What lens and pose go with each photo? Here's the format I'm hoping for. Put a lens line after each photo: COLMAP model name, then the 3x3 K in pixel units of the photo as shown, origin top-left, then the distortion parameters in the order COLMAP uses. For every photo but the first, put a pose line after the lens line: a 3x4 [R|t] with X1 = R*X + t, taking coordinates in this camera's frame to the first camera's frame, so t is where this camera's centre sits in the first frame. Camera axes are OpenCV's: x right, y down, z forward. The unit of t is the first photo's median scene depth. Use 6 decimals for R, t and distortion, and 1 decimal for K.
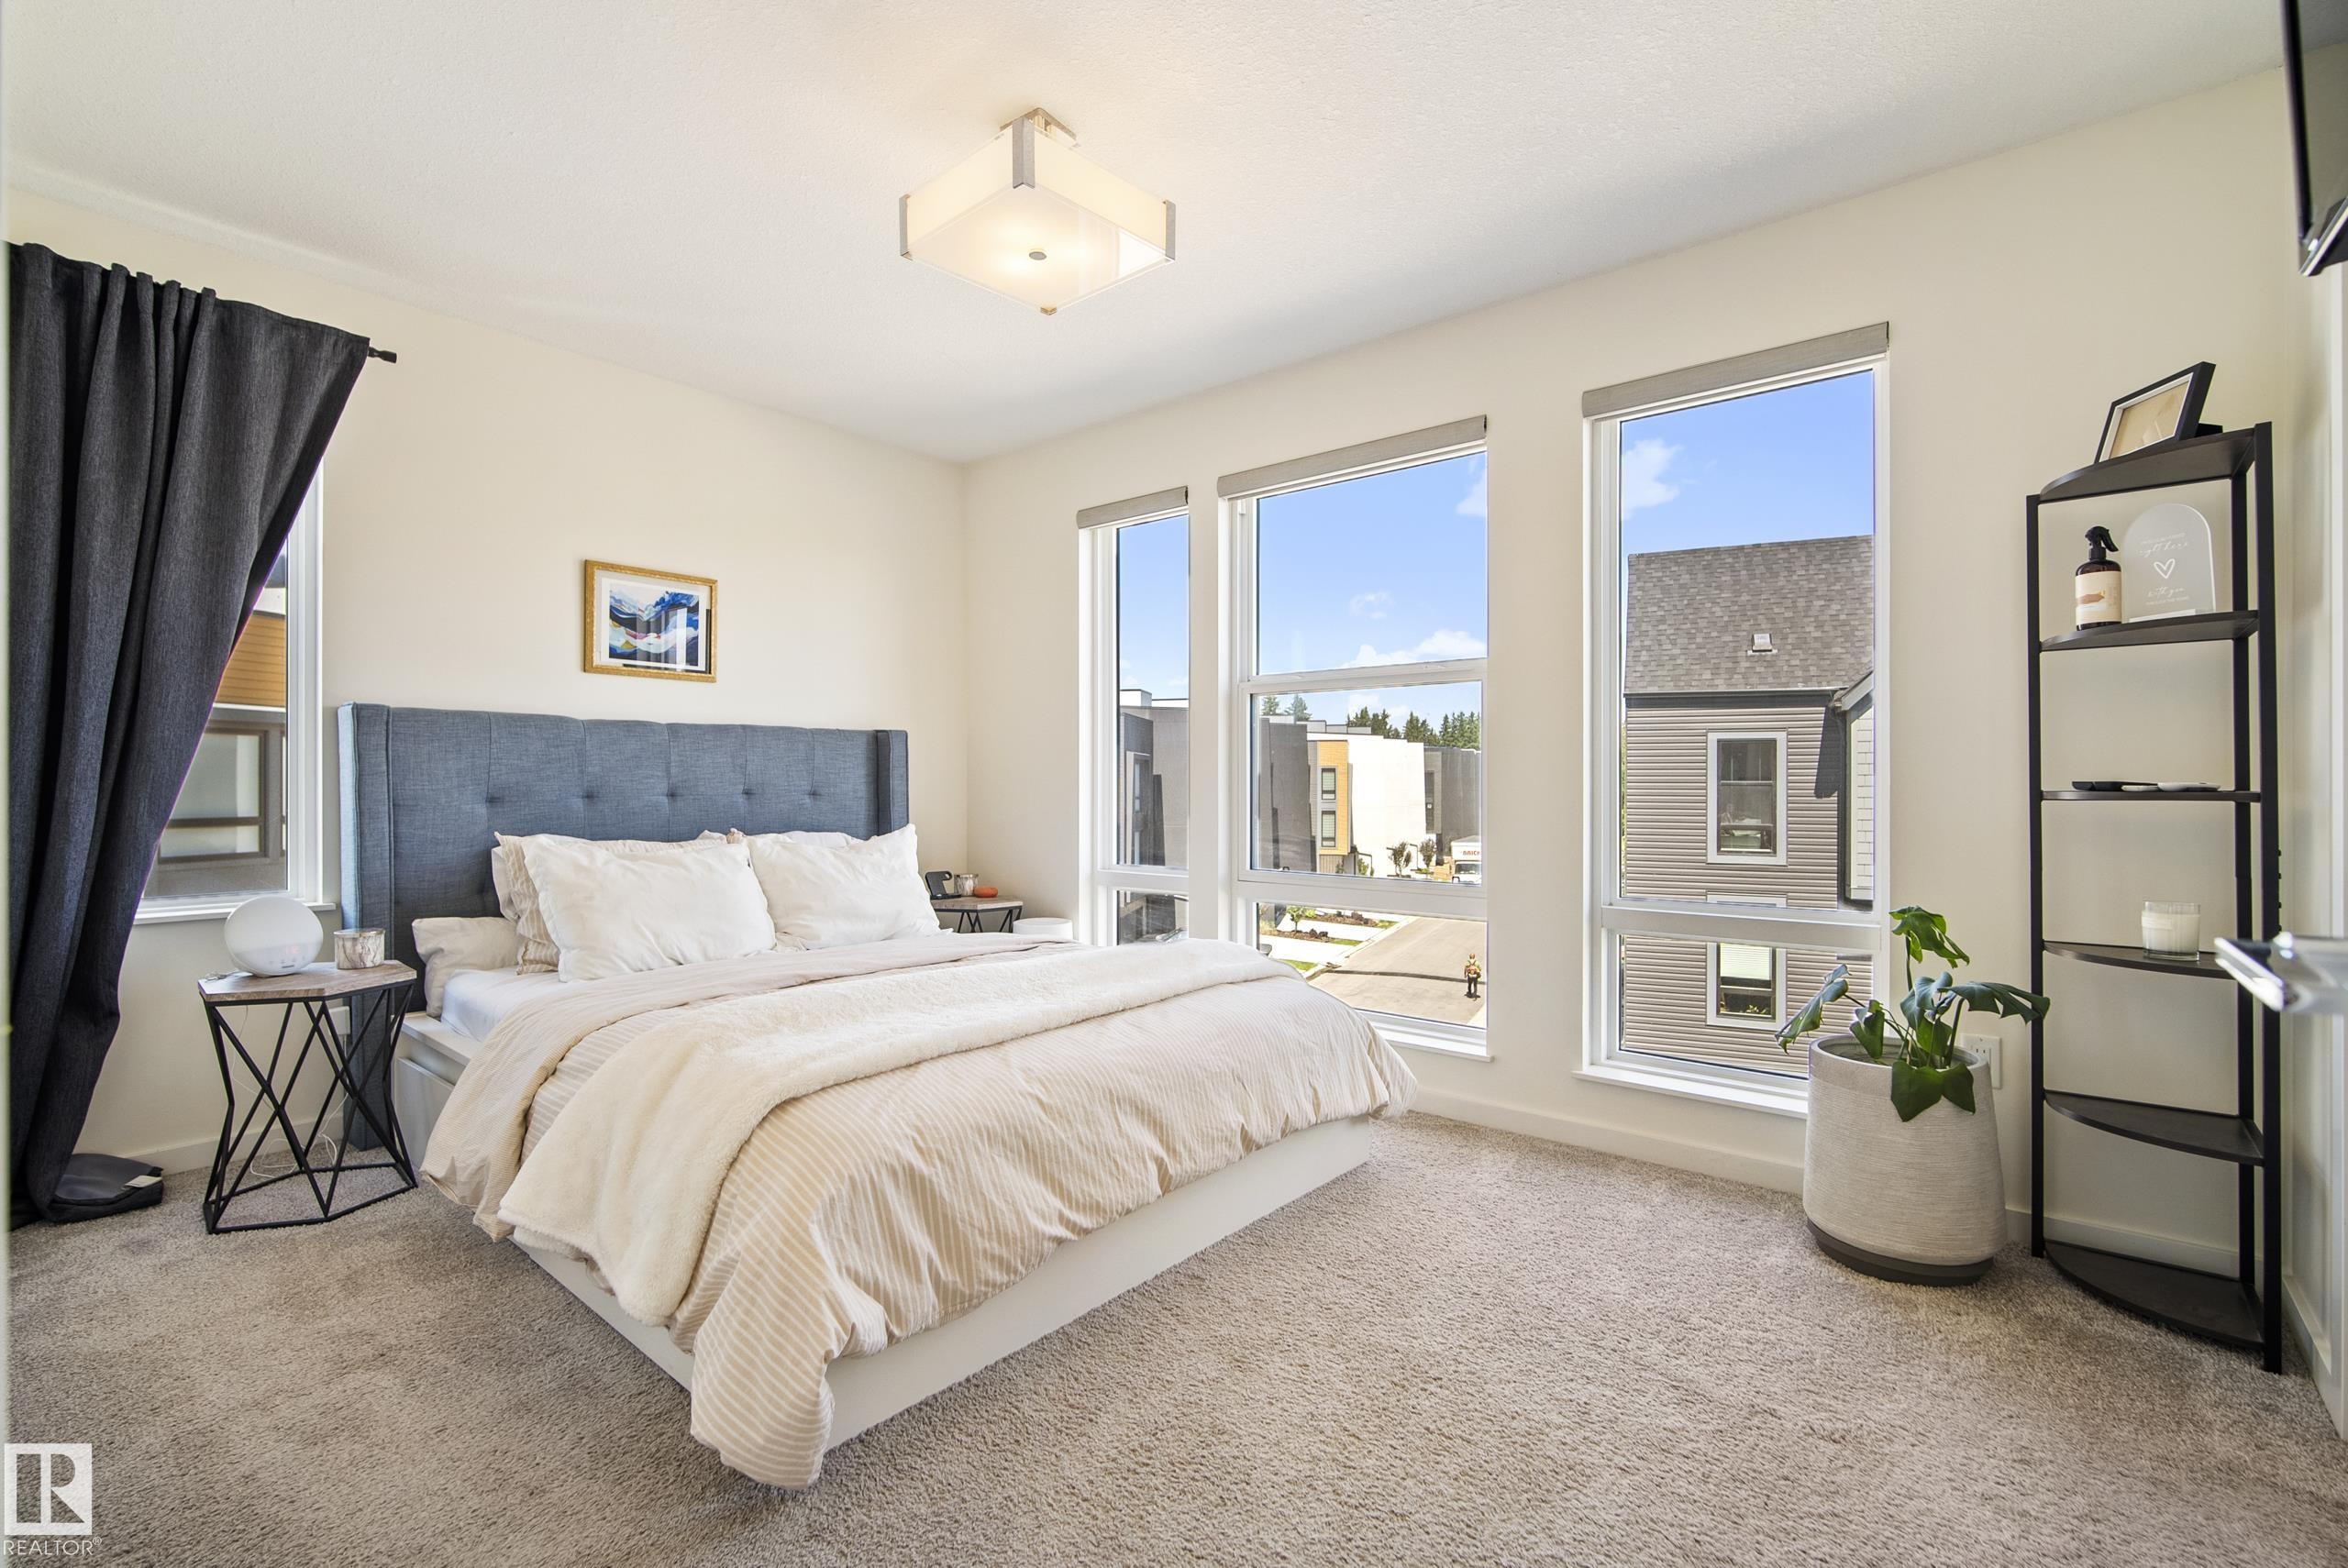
lens RADIAL K [[1086.8, 0, 1166.3], [0, 1086.8, 793.5], [0, 0, 1]] dist [-0.000534, -0.000123]
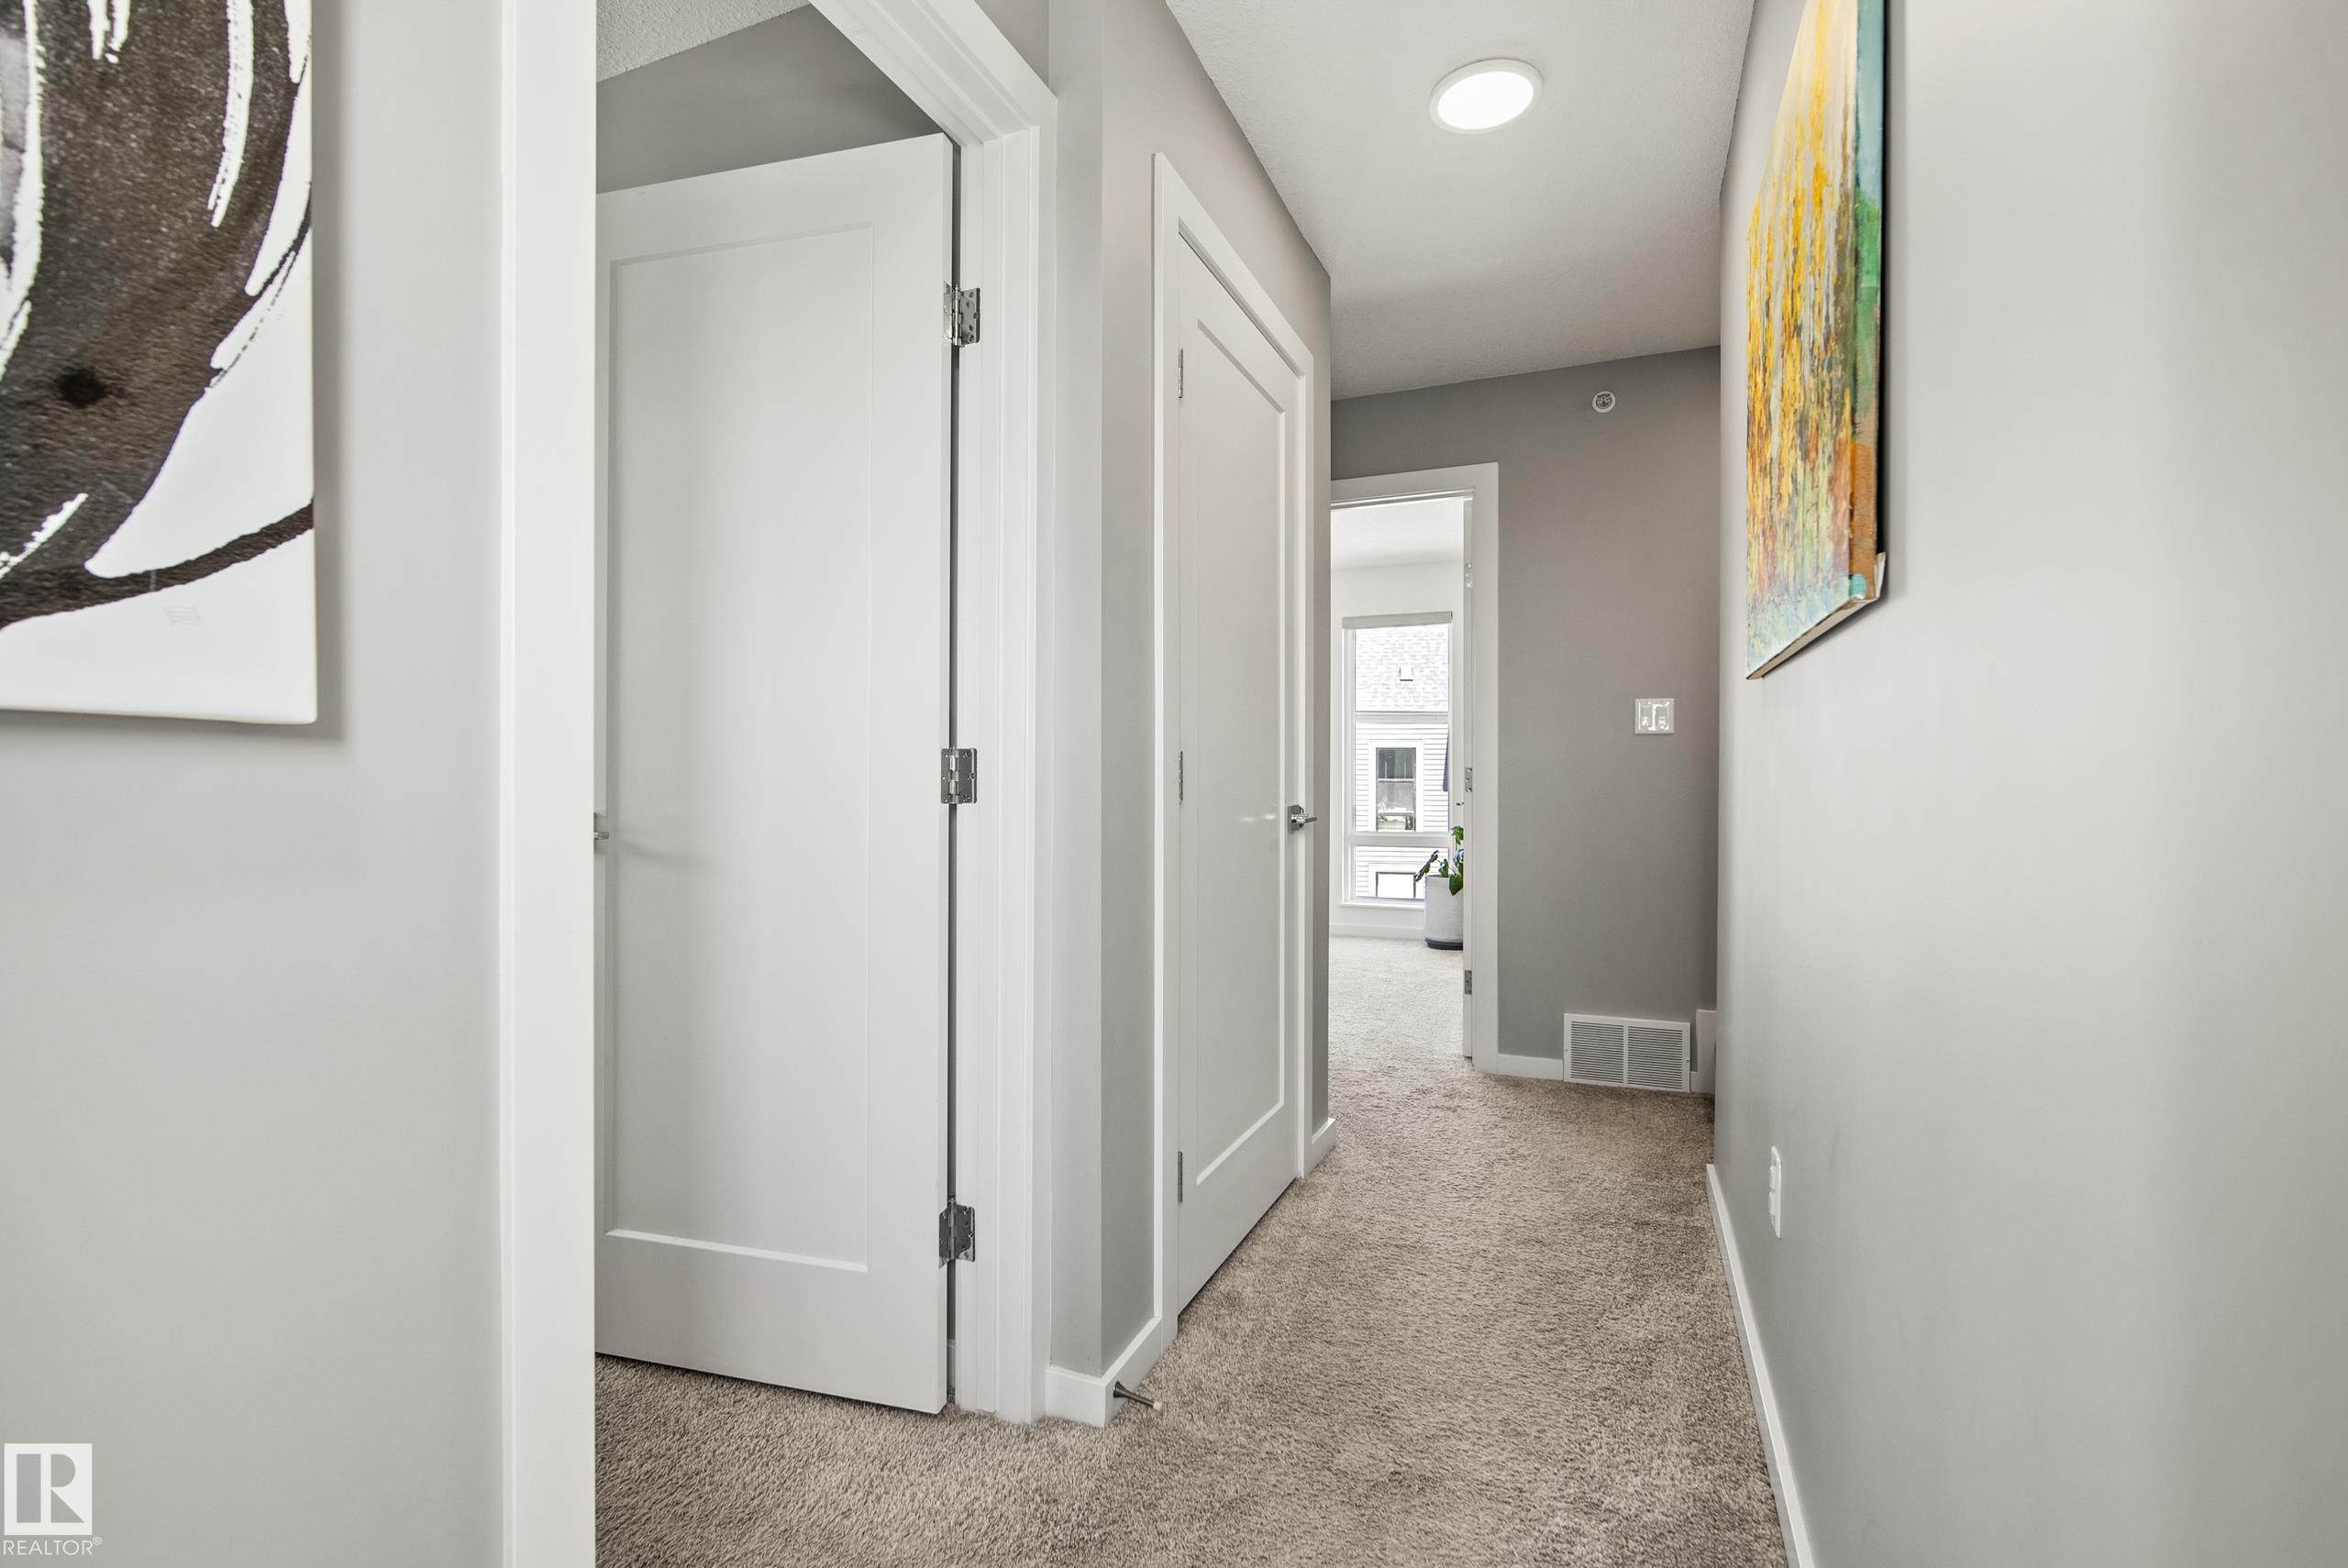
lens RADIAL K [[1086.8, 0, 1166.3], [0, 1086.8, 793.5], [0, 0, 1]] dist [-0.000534, -0.000123]
pose [[0.959401, 0.003114, 0.282027, -0.840508], [-0.004409, 0.999982, 0.003956, 0.012914], [-0.282010, -0.005039, 0.959398, -1.499834]]
